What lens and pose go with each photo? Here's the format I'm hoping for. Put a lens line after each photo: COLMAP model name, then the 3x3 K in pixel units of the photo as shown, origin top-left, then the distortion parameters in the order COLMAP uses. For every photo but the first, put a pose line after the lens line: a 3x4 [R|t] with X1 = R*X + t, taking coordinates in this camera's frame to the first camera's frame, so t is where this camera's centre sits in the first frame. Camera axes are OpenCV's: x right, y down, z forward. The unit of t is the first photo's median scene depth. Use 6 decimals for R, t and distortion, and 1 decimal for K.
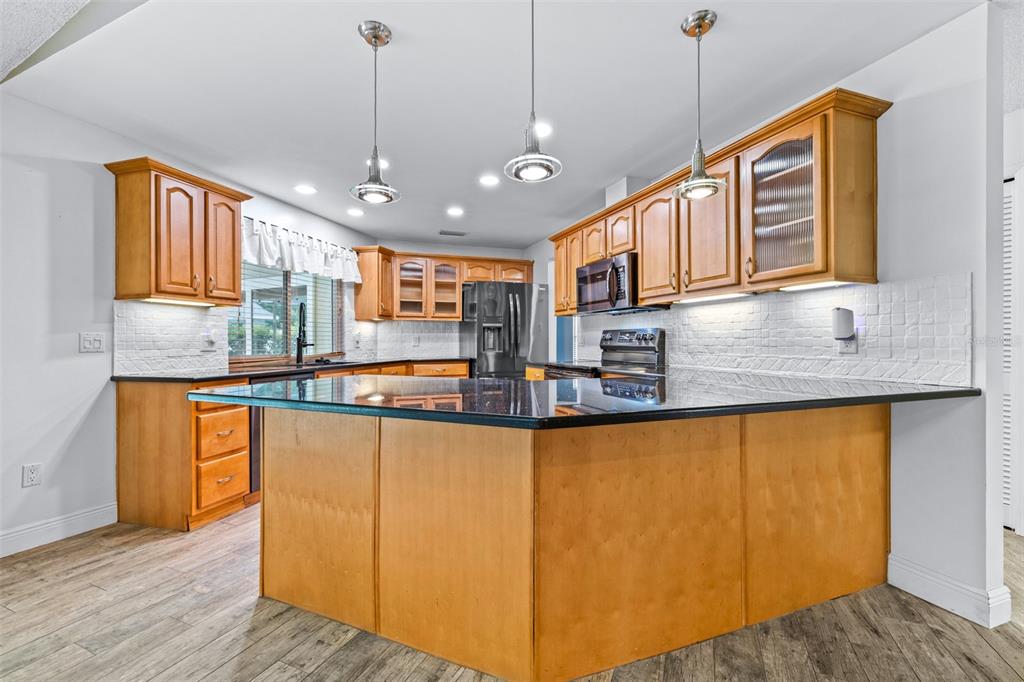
lens RADIAL K [[431.4, 0, 512.0], [0, 431.4, 343.7], [0, 0, 1]] dist [0.000192, -0.000359]
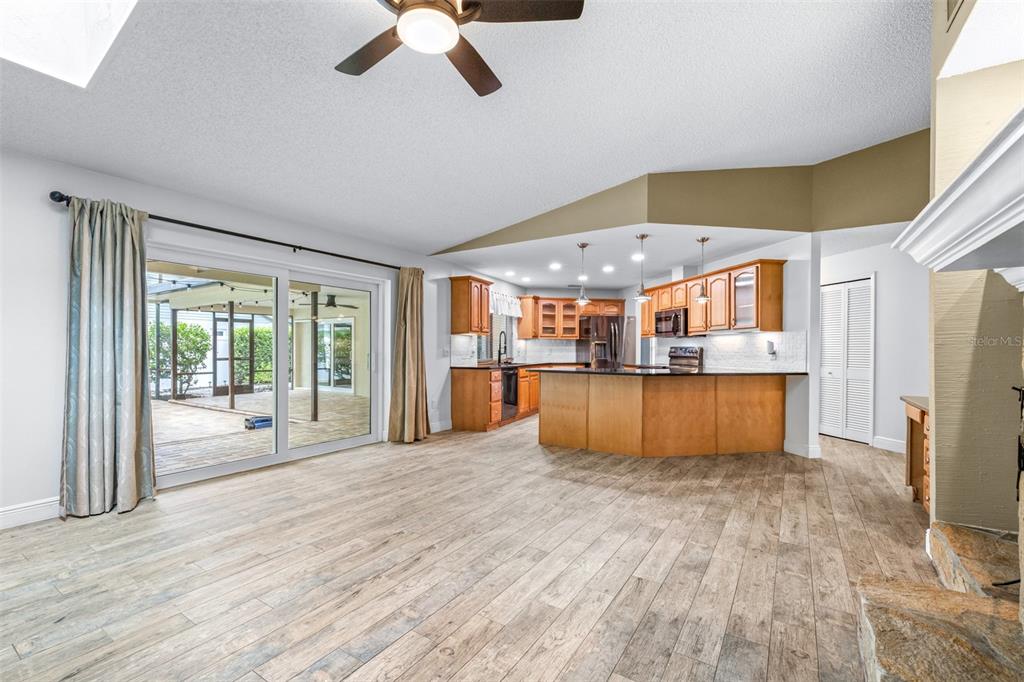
lens RADIAL K [[438.4, 0, 510.4], [0, 438.4, 352.2], [0, 0, 1]] dist [0.000687, 0.000108]
pose [[0.986684, 0.007217, -0.162488, -0.173474], [-0.007102, 0.999974, 0.001286, -0.008153], [0.162493, -0.000115, 0.986710, -1.065844]]
